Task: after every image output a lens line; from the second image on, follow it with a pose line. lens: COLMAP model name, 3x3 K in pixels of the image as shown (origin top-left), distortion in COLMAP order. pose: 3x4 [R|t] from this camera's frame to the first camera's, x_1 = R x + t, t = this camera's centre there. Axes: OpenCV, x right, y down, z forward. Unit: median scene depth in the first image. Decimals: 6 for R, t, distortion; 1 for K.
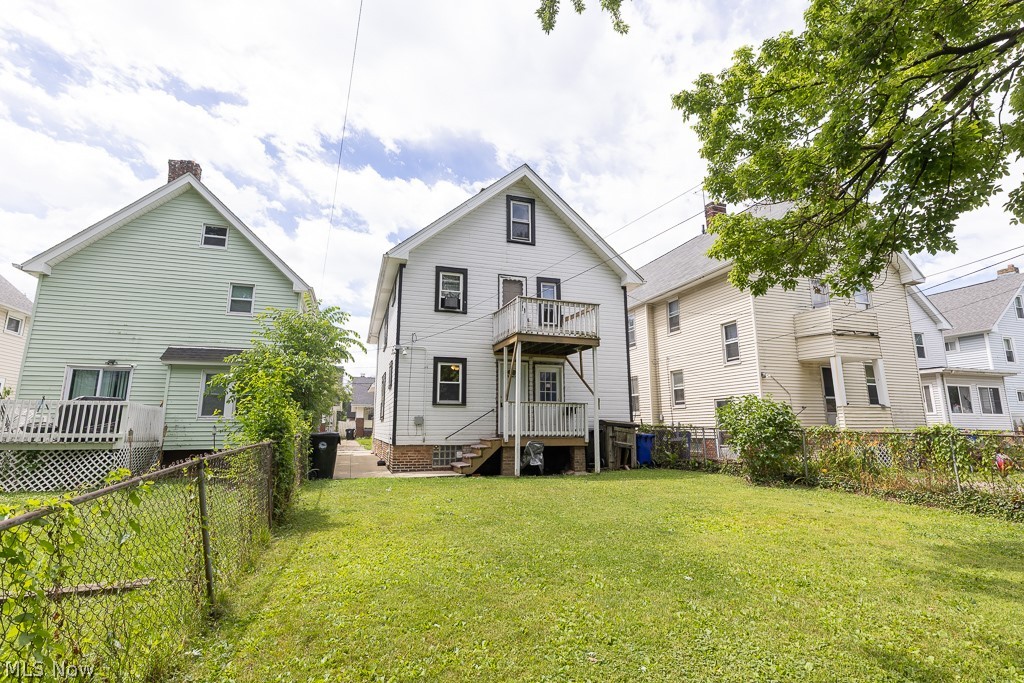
lens RADIAL K [[463.8, 0, 512.0], [0, 463.8, 341.5], [0, 0, 1]] dist [0.001083, 0.000135]
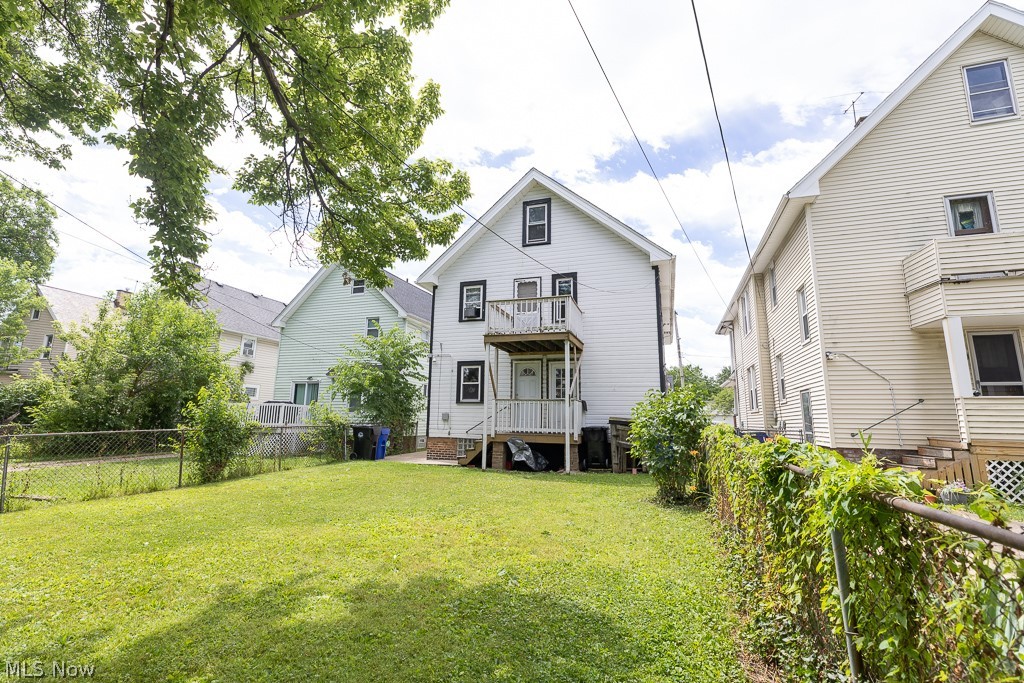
lens RADIAL K [[459.8, 0, 512.0], [0, 459.8, 341.5], [0, 0, 1]] dist [0.003540, 0.000281]
pose [[0.799235, -0.091024, -0.594086, 0.585023], [0.089390, 0.995474, -0.032266, 0.030335], [0.594334, -0.027318, 0.803754, 0.150649]]
